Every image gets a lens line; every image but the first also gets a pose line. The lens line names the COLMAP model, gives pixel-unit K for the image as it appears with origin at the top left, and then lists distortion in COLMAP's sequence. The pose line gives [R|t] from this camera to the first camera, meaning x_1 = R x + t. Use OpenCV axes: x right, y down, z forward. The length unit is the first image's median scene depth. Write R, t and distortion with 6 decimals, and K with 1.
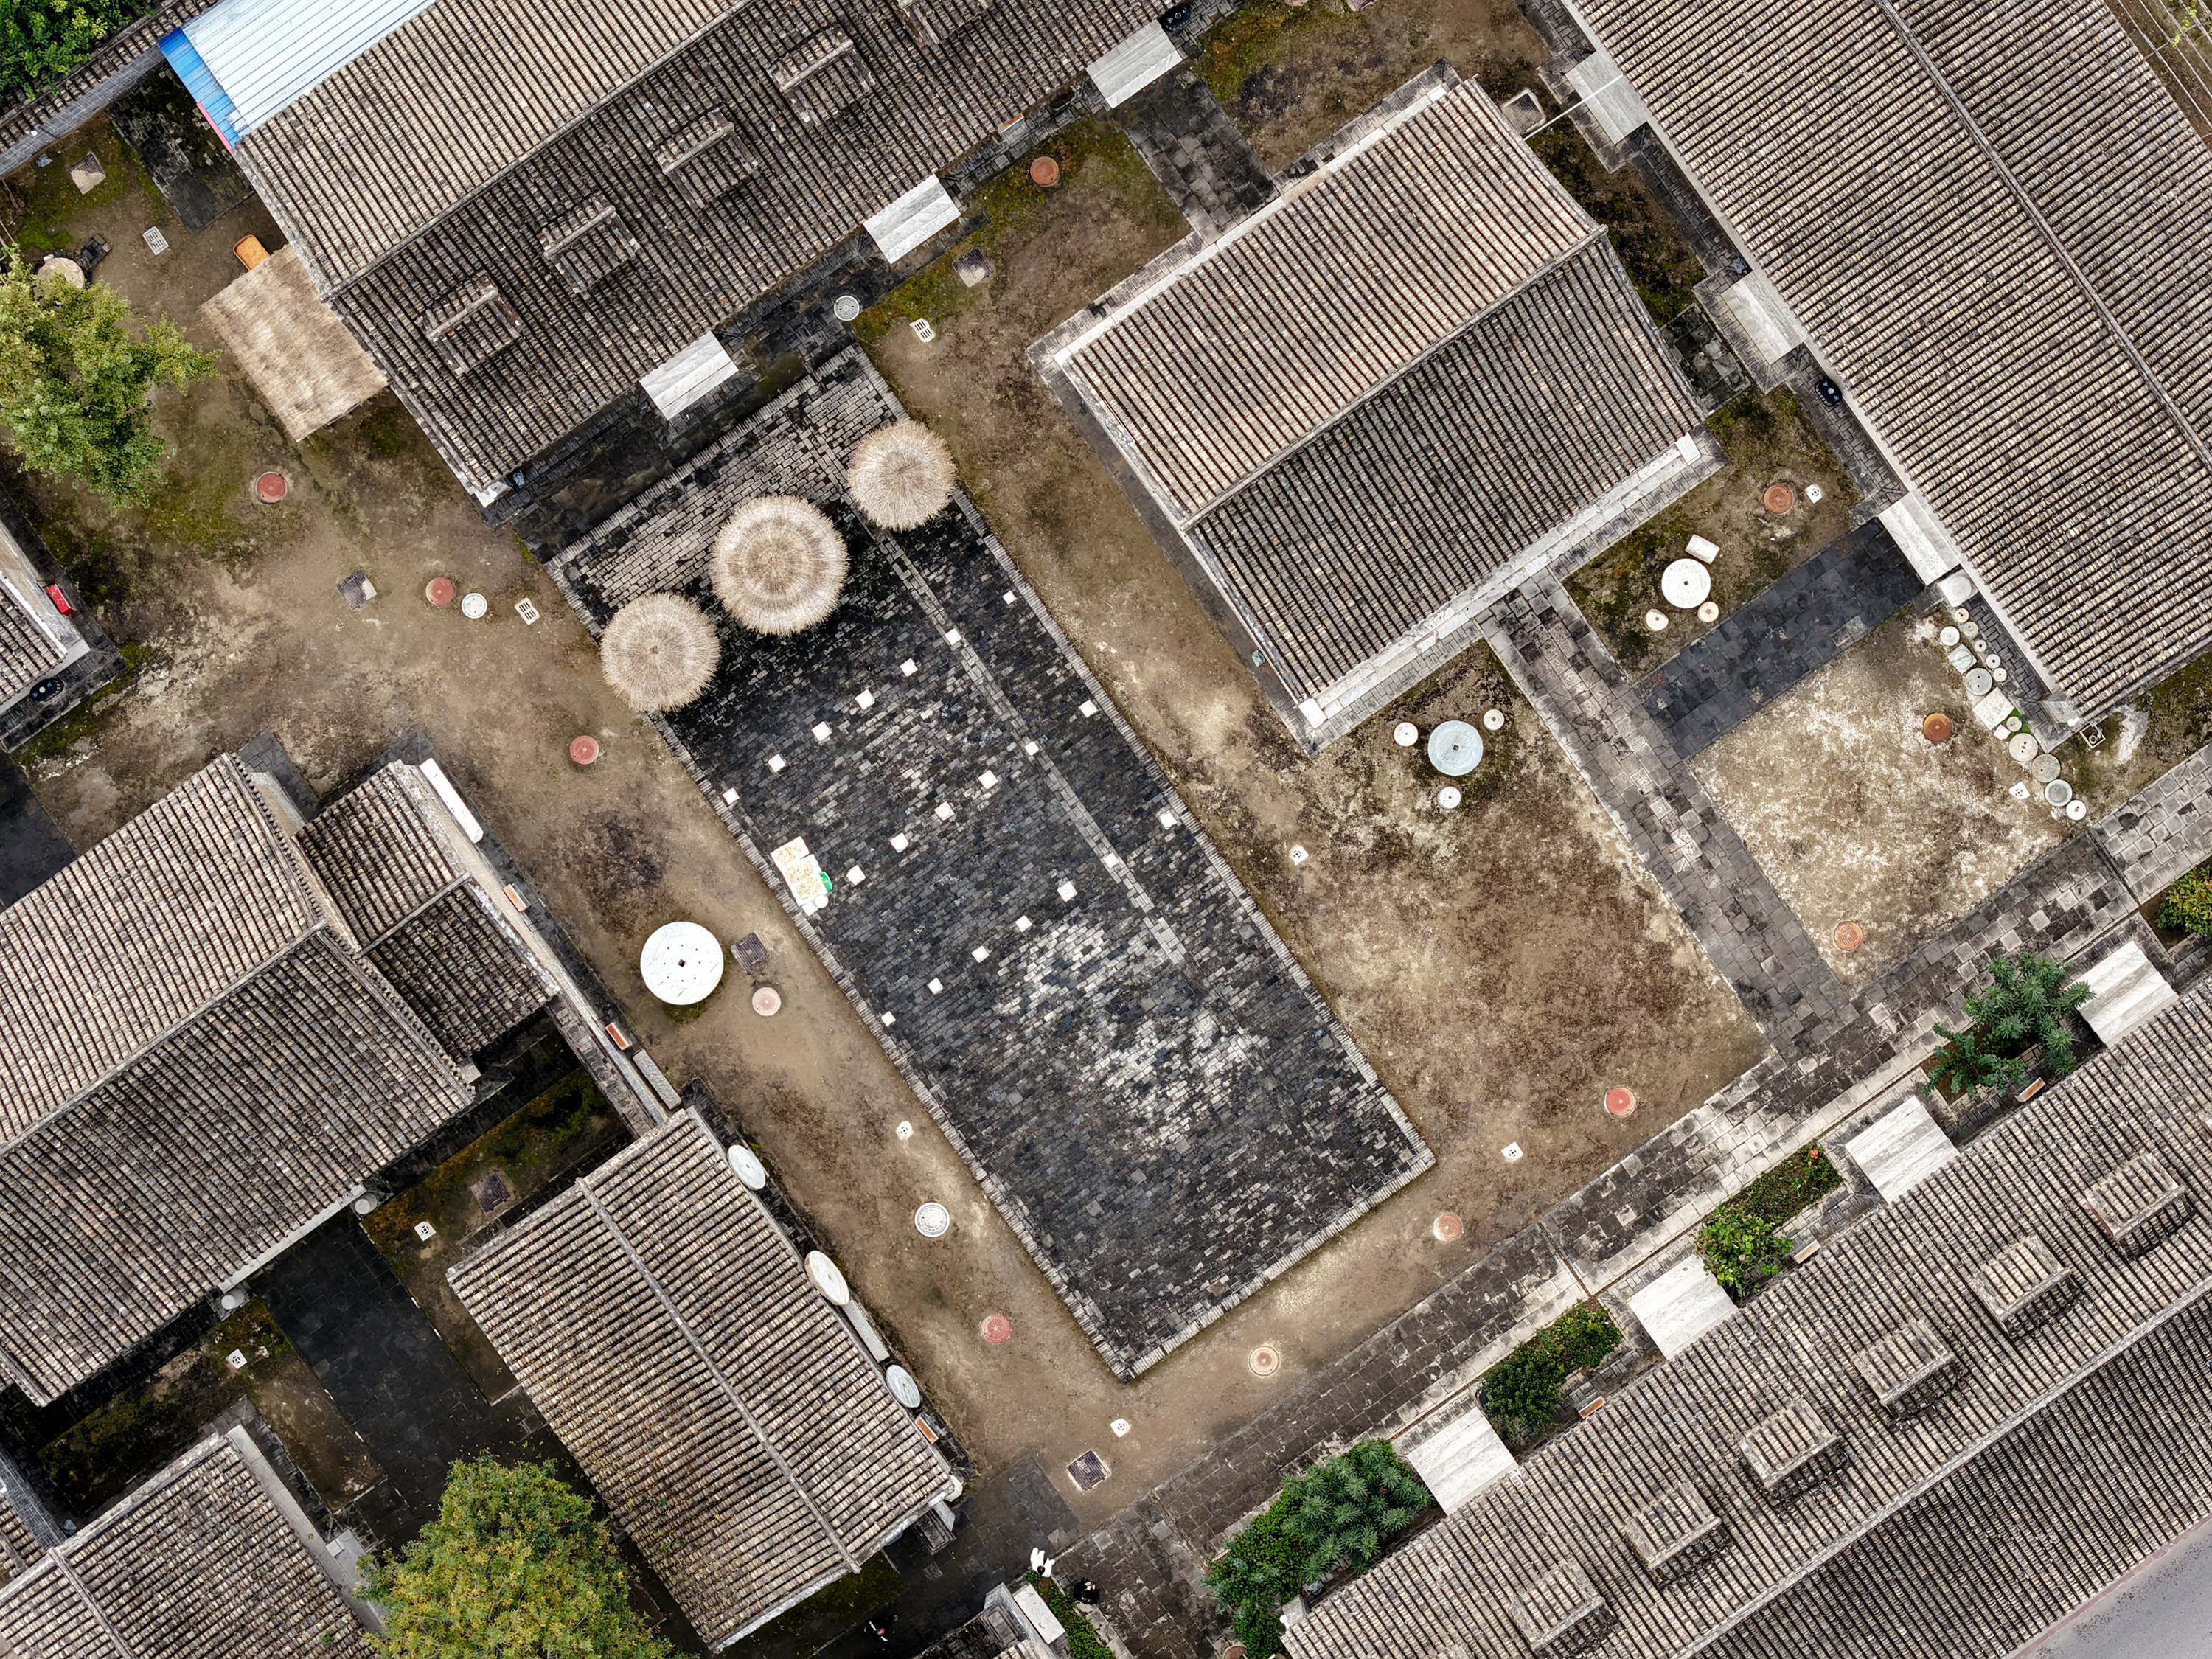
lens RADIAL K [[4546.8, 0, 1106.0], [0, 4546.8, 829.5], [0, 0, 1]] dist [-0.206094, 0.924919]
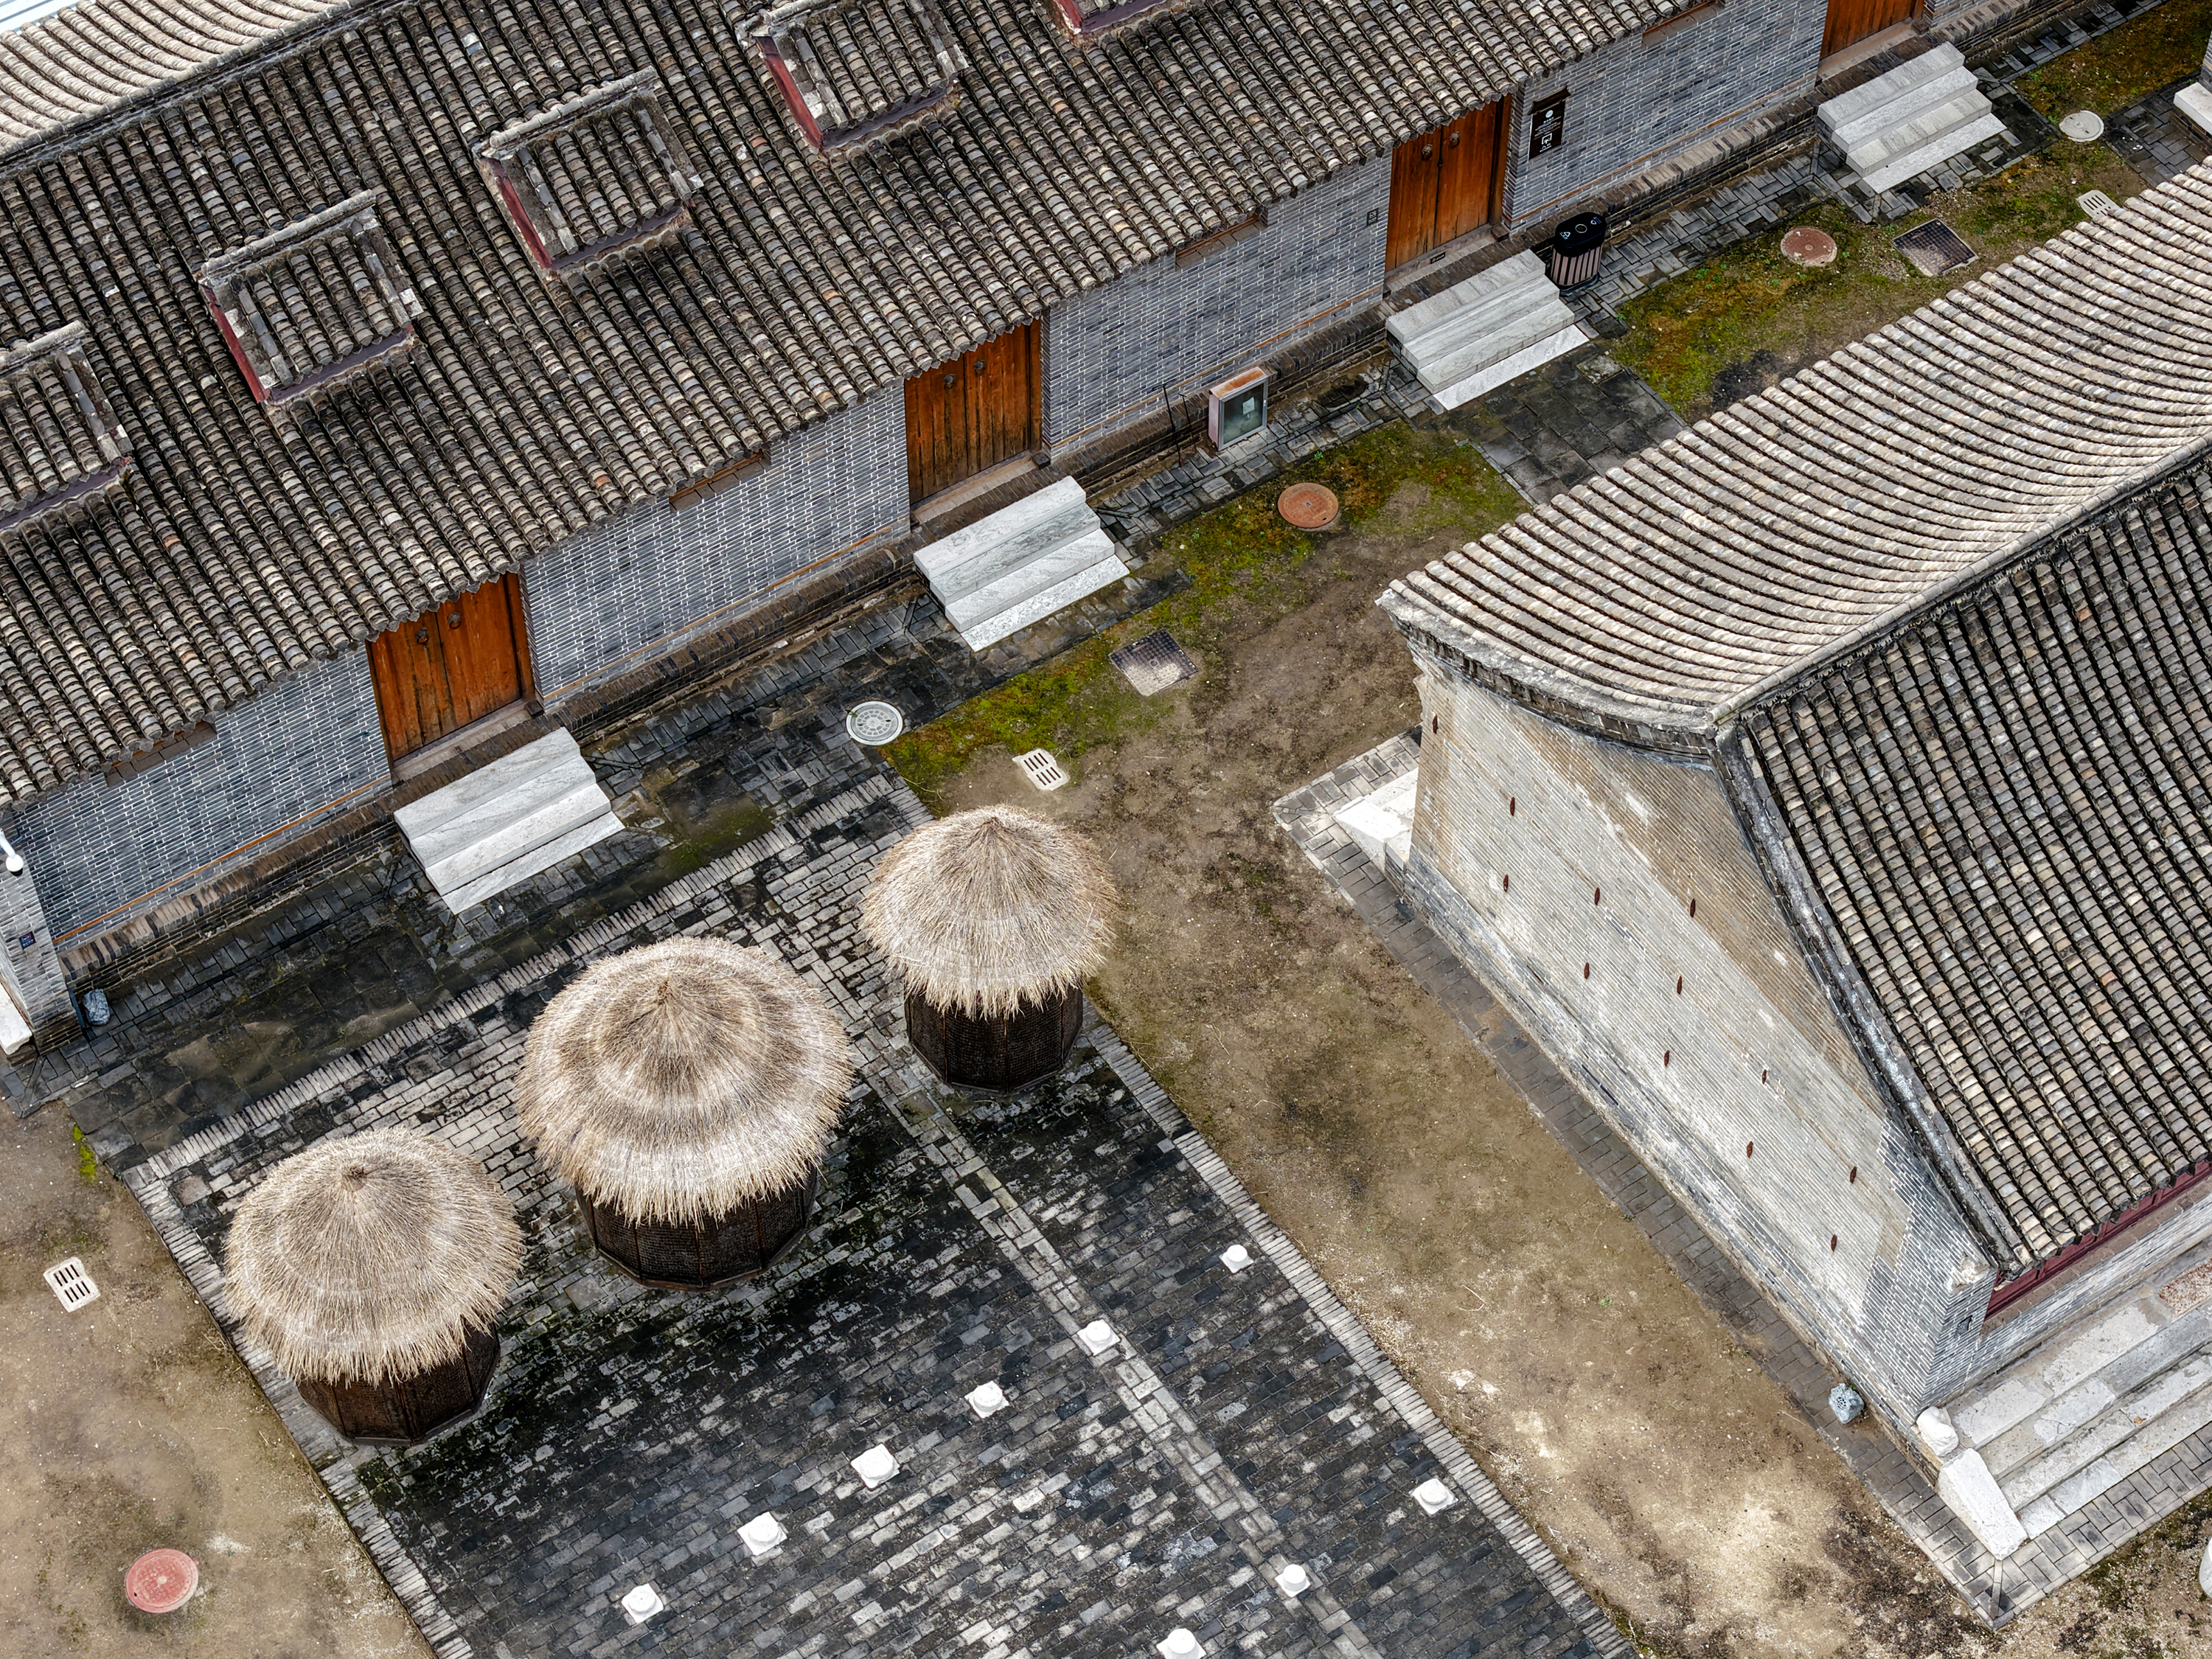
lens RADIAL K [[4546.8, 0, 1106.0], [0, 4546.8, 829.5], [0, 0, 1]] dist [-0.206094, 0.924919]
pose [[0.999848, 0.016048, -0.006789, -0.030914], [-0.016783, 0.782141, -0.622876, 0.175591], [-0.004686, 0.622895, 0.782291, 0.653162]]
